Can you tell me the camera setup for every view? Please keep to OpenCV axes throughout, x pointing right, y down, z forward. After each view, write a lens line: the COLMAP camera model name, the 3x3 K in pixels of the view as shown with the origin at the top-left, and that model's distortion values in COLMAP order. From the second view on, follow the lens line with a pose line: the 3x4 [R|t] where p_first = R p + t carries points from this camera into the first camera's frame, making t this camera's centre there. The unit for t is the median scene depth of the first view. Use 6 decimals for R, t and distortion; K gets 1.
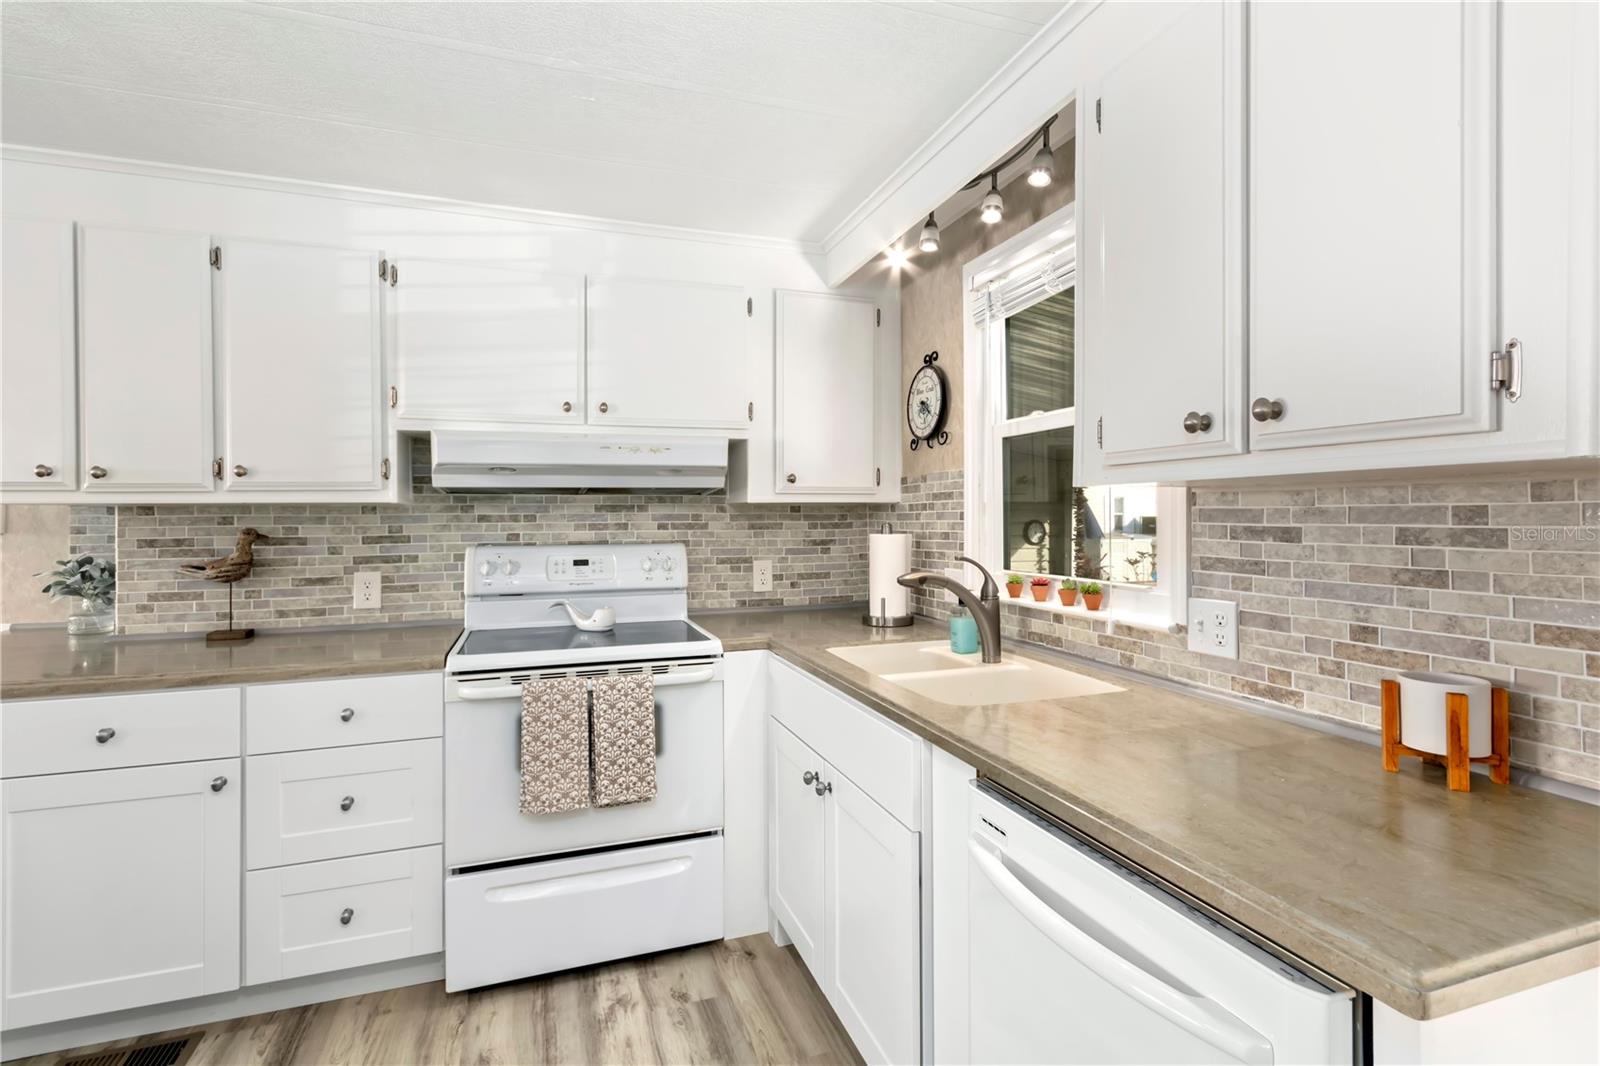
lens RADIAL K [[757.6, 0, 775.5], [0, 757.6, 509.7], [0, 0, 1]] dist [-0.000698, -0.000676]
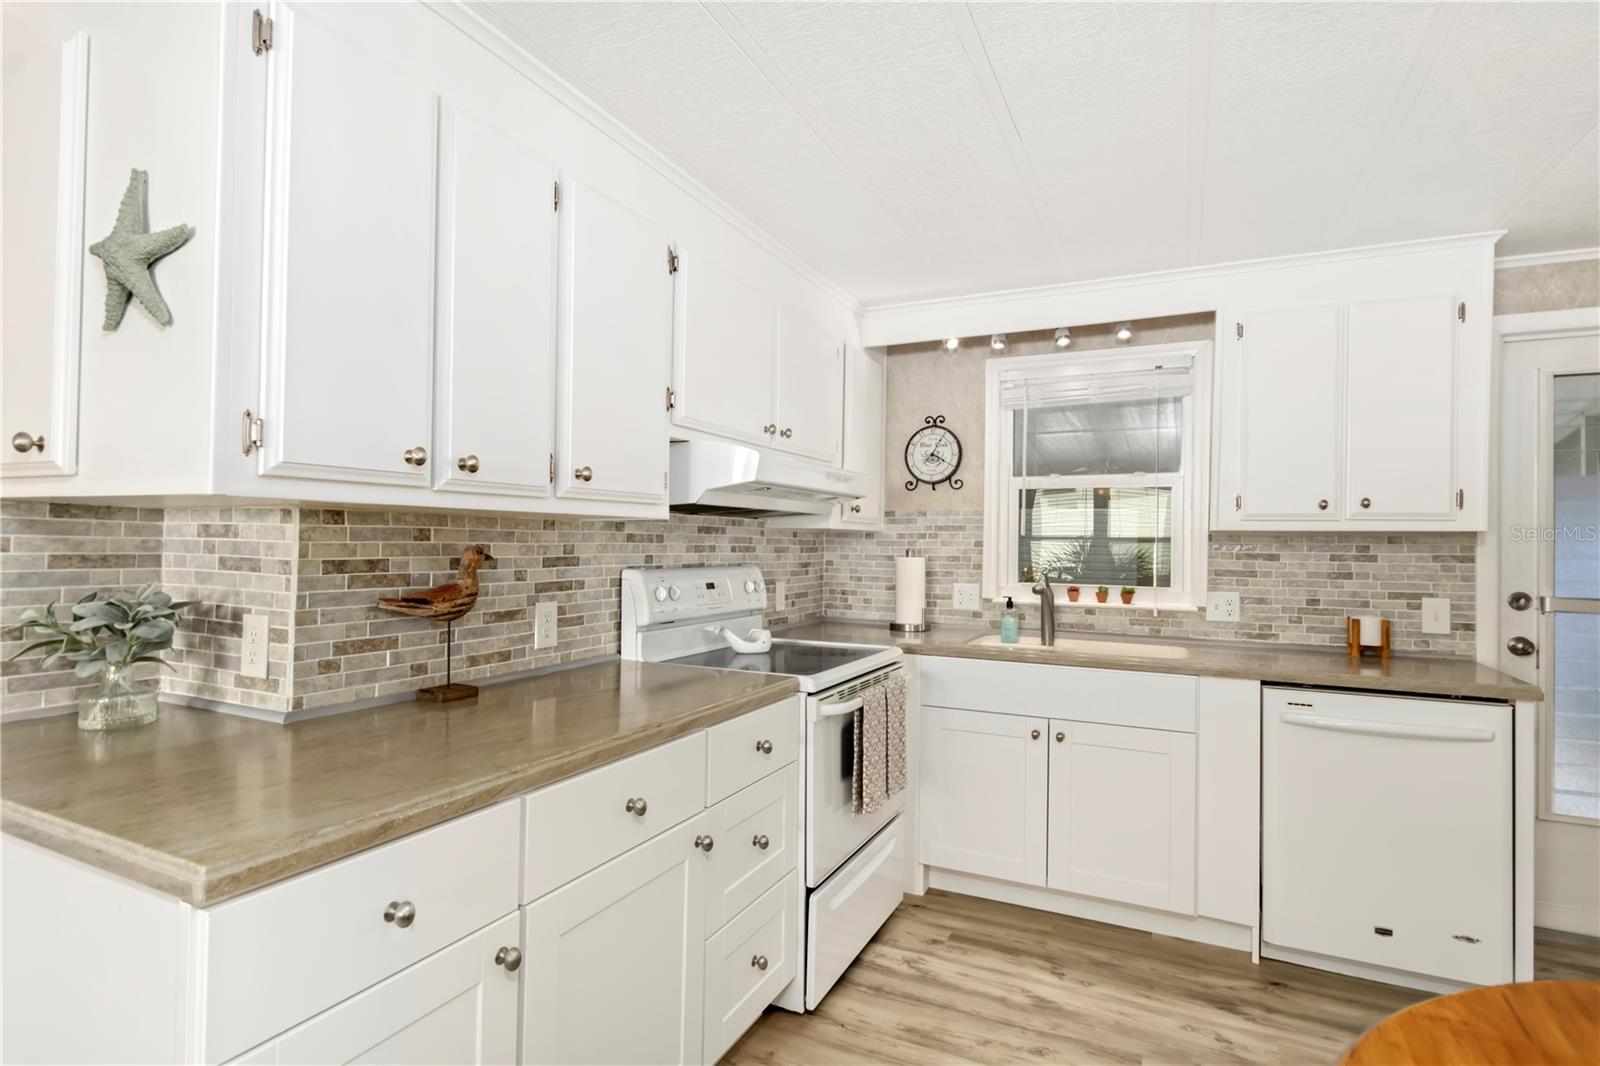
lens RADIAL K [[830.8, 0, 786.8], [0, 830.8, 531.8], [0, 0, 1]] dist [-0.003467, -0.003727]
pose [[0.698127, 0.025891, 0.715506, -1.056518], [-0.023698, 0.999634, -0.013050, 0.014109], [-0.715582, -0.007846, 0.698485, 0.216008]]
